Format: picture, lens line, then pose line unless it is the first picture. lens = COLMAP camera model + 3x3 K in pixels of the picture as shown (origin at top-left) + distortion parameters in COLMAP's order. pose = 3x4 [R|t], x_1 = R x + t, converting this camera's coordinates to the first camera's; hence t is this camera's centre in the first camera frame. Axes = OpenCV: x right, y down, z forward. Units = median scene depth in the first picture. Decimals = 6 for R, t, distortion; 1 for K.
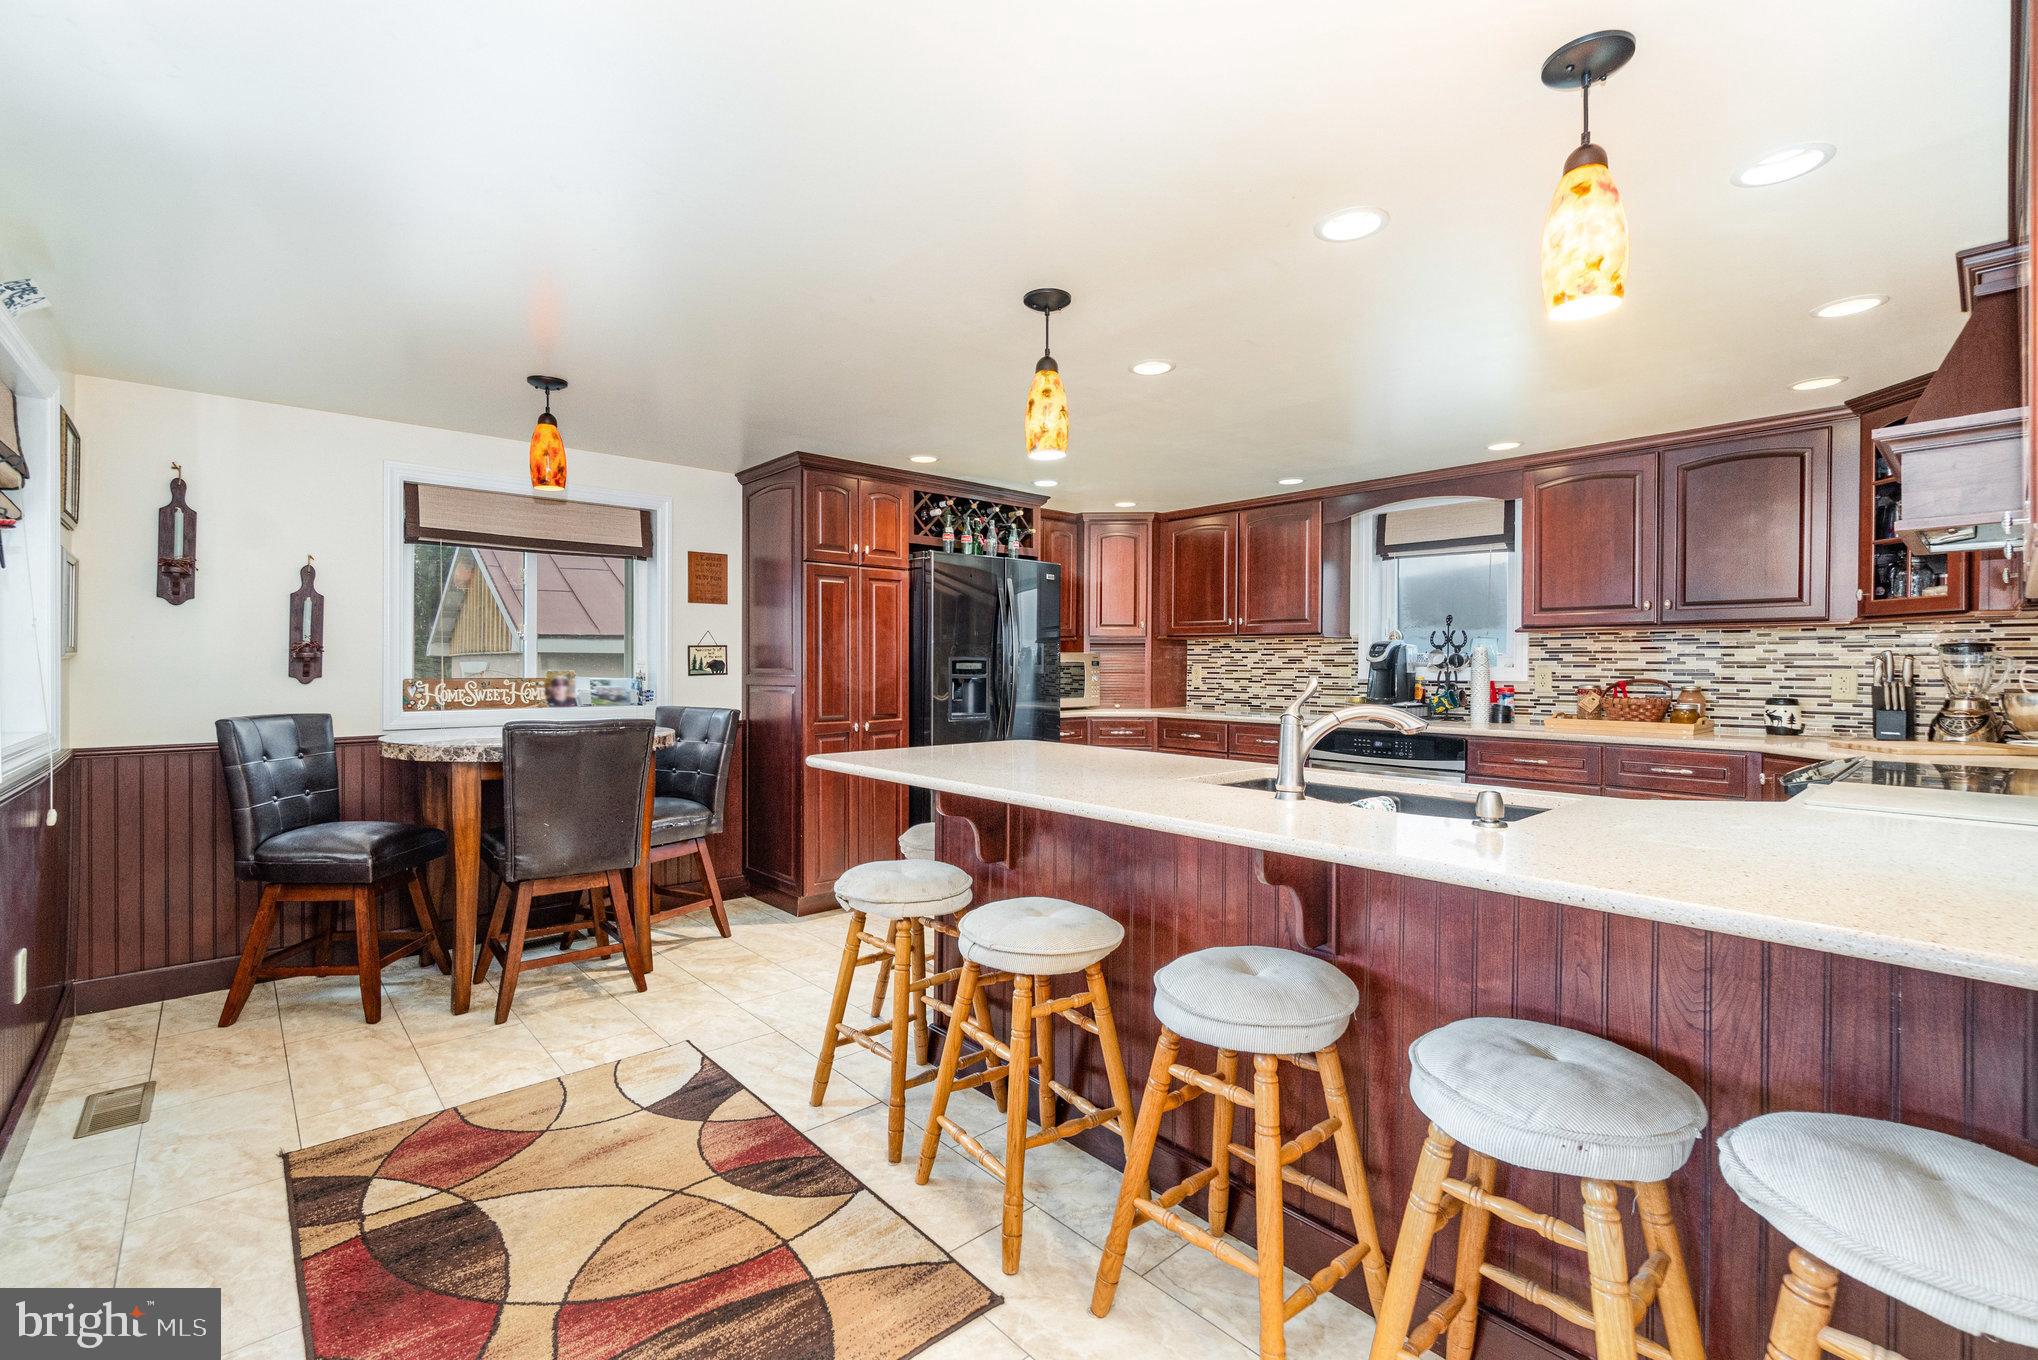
lens RADIAL K [[892.9, 0, 1009.2], [0, 892.9, 671.4], [0, 0, 1]] dist [-0.001365, -0.000044]
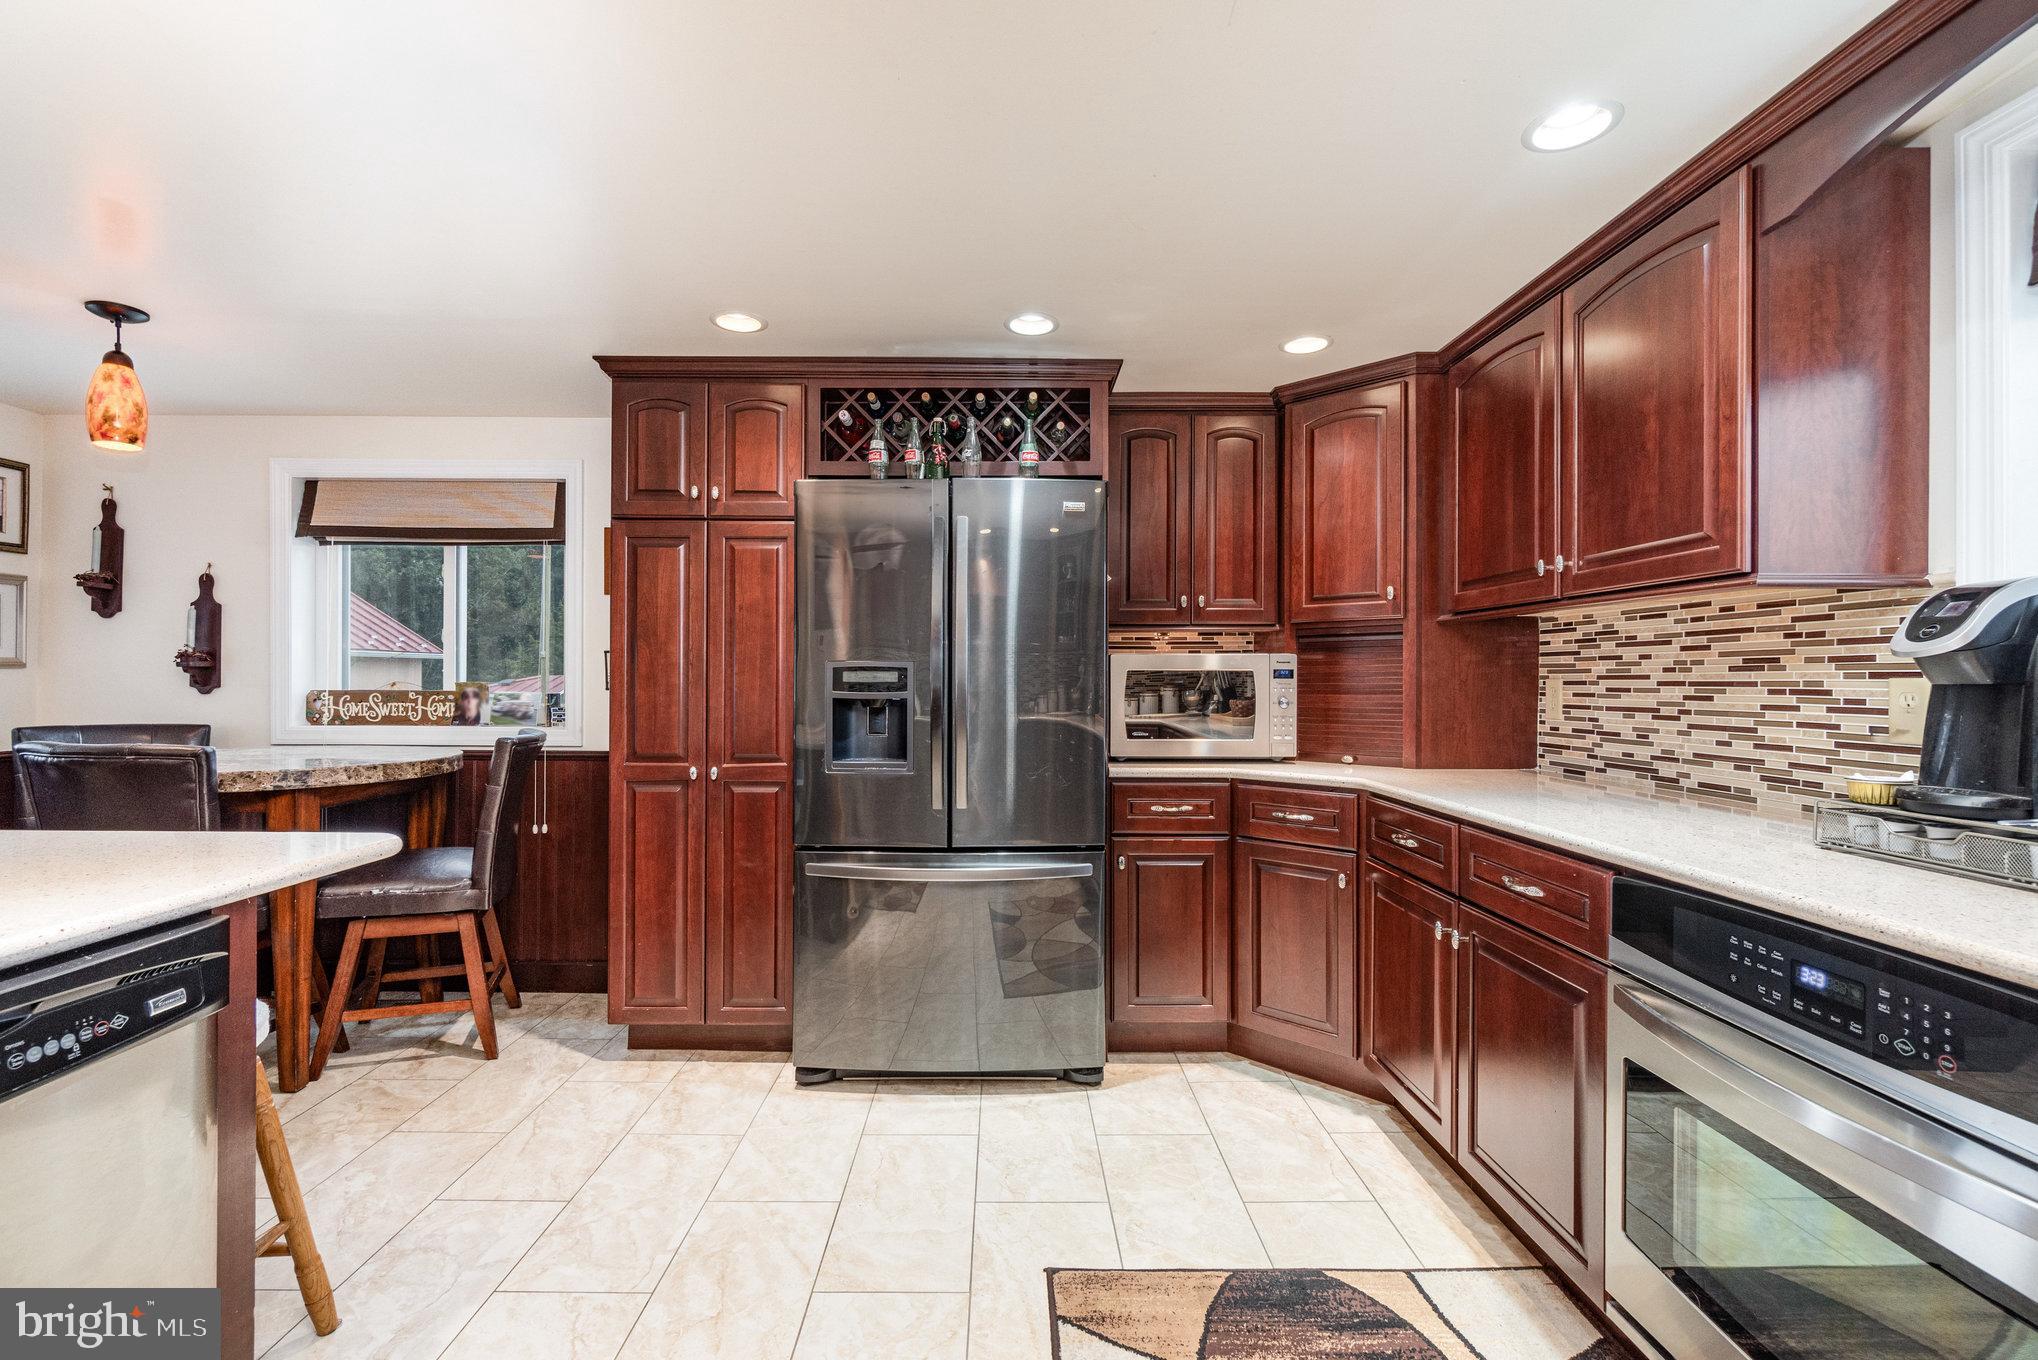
lens RADIAL K [[892.9, 0, 1019.5], [0, 892.9, 679.8], [0, 0, 1]] dist [-0.001365, -0.000044]
pose [[0.749247, -0.000169, -0.662290, 0.403071], [-0.007326, 0.999937, -0.008544, 0.000230], [0.662250, 0.011254, 0.749199, 0.644202]]
